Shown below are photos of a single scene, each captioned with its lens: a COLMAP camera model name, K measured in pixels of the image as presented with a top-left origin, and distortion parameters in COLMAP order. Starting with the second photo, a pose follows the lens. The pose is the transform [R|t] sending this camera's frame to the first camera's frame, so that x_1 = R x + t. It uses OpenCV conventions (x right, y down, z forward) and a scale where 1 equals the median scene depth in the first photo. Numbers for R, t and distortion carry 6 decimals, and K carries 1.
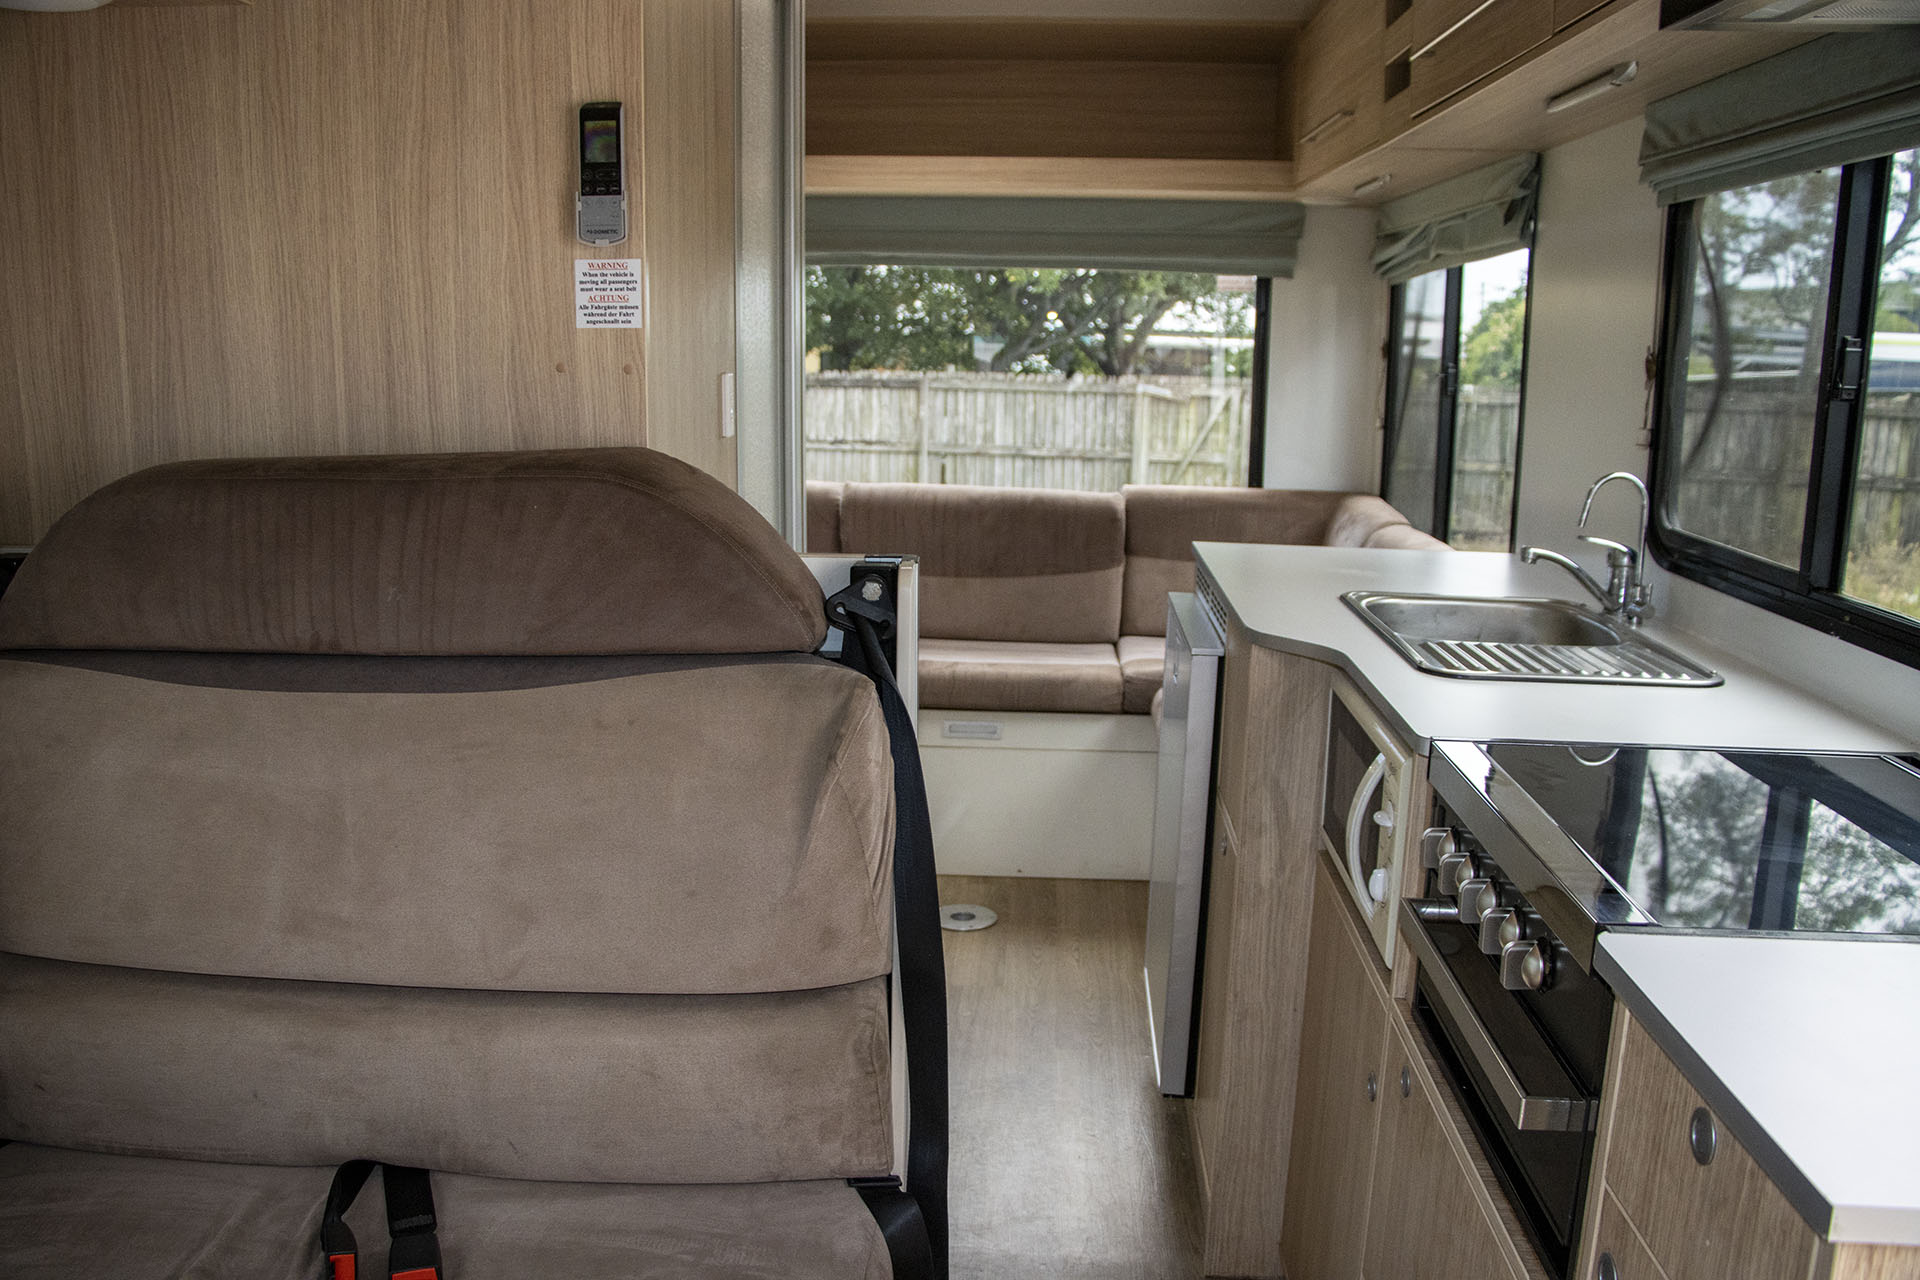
lens RADIAL K [[1586.8, 0, 948.6], [0, 1586.8, 660.5], [0, 0, 1]] dist [-0.177025, 0.139480]
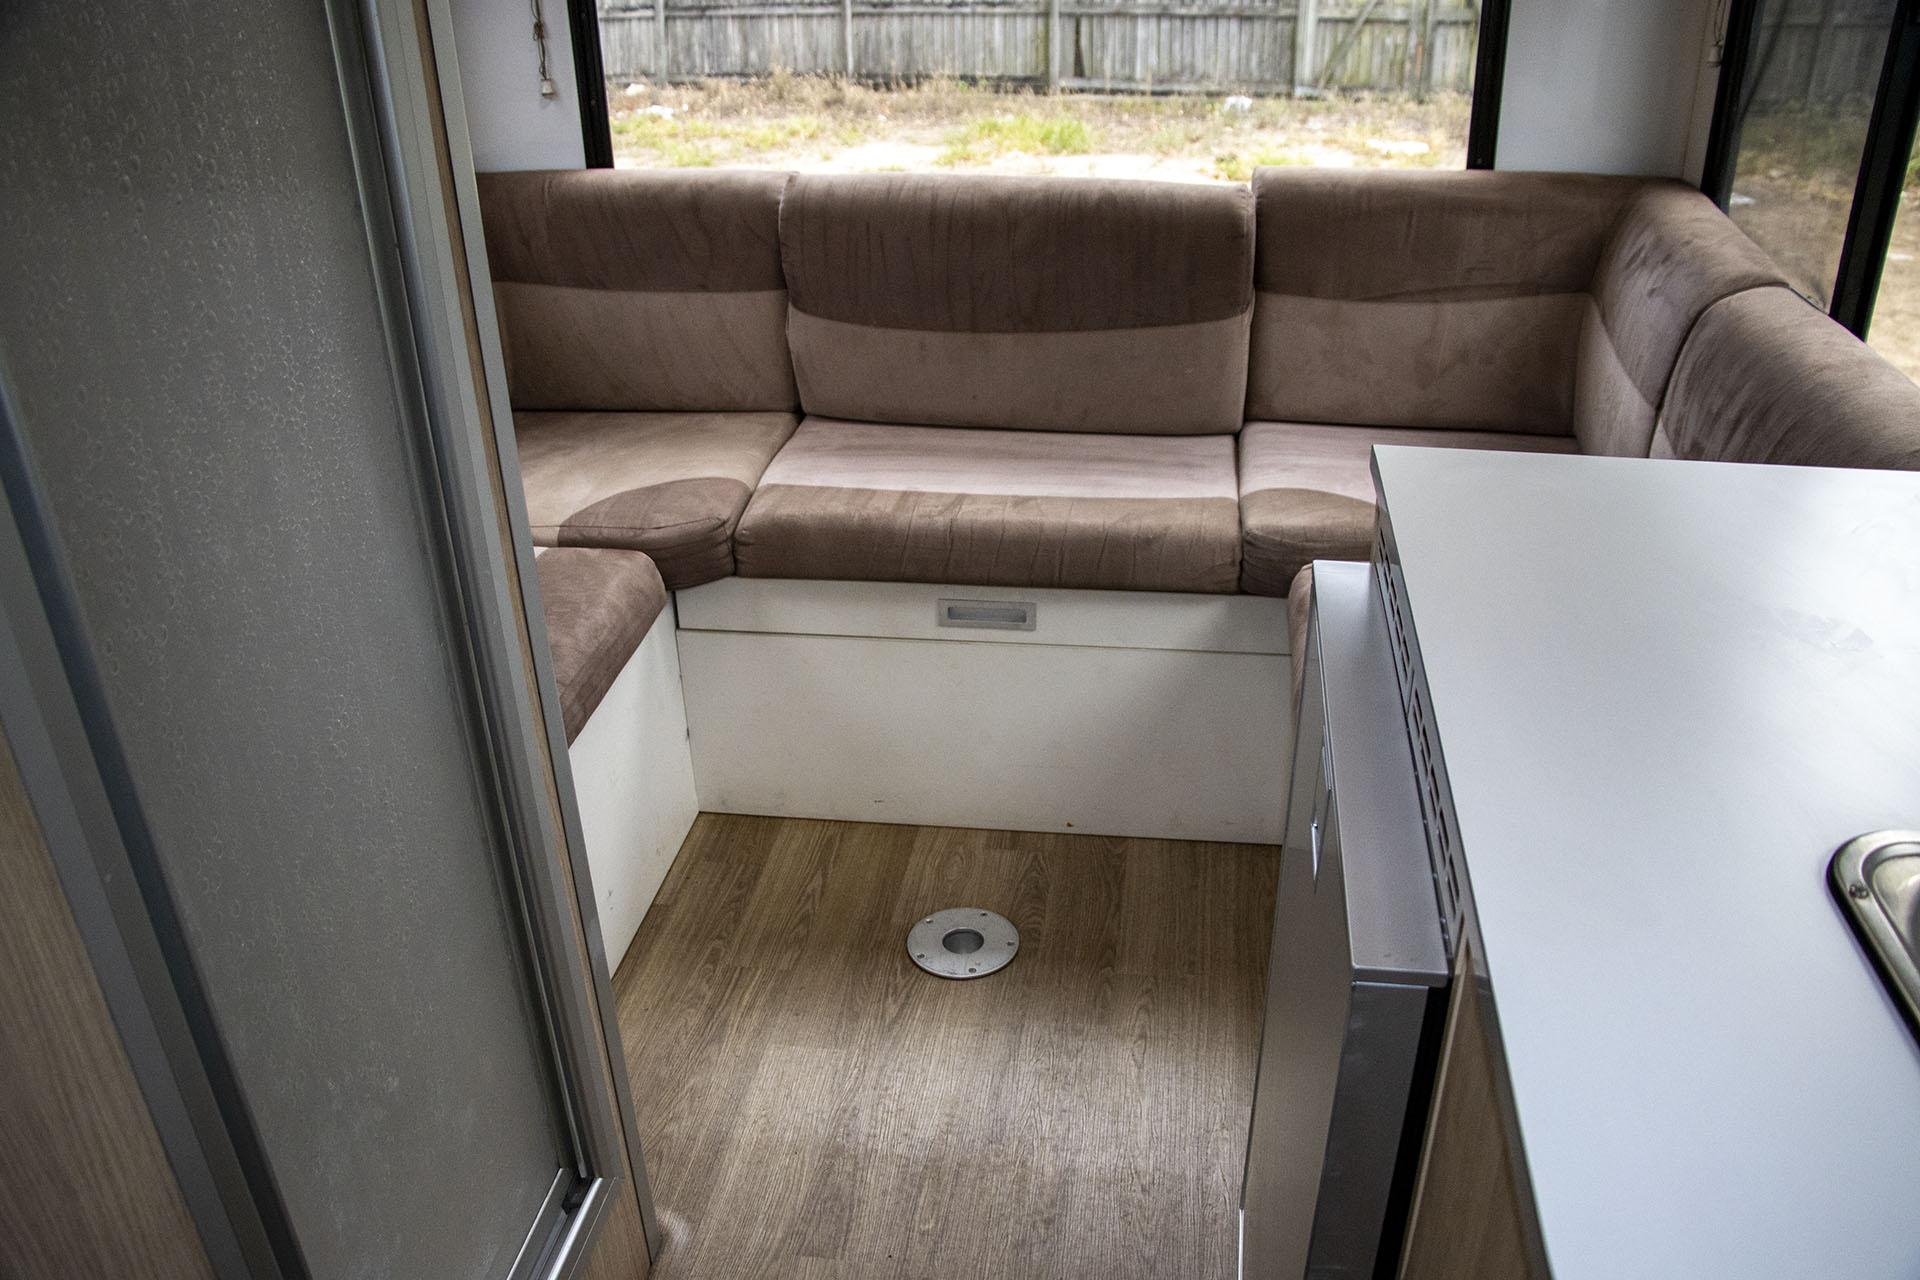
lens RADIAL K [[1586.8, 0, 948.6], [0, 1586.8, 660.5], [0, 0, 1]] dist [-0.177025, 0.139480]
pose [[0.994841, 0.003203, -0.101393, 0.057384], [0.024578, 0.962110, 0.271551, -0.095748], [0.098421, -0.272642, 0.957068, 0.392135]]
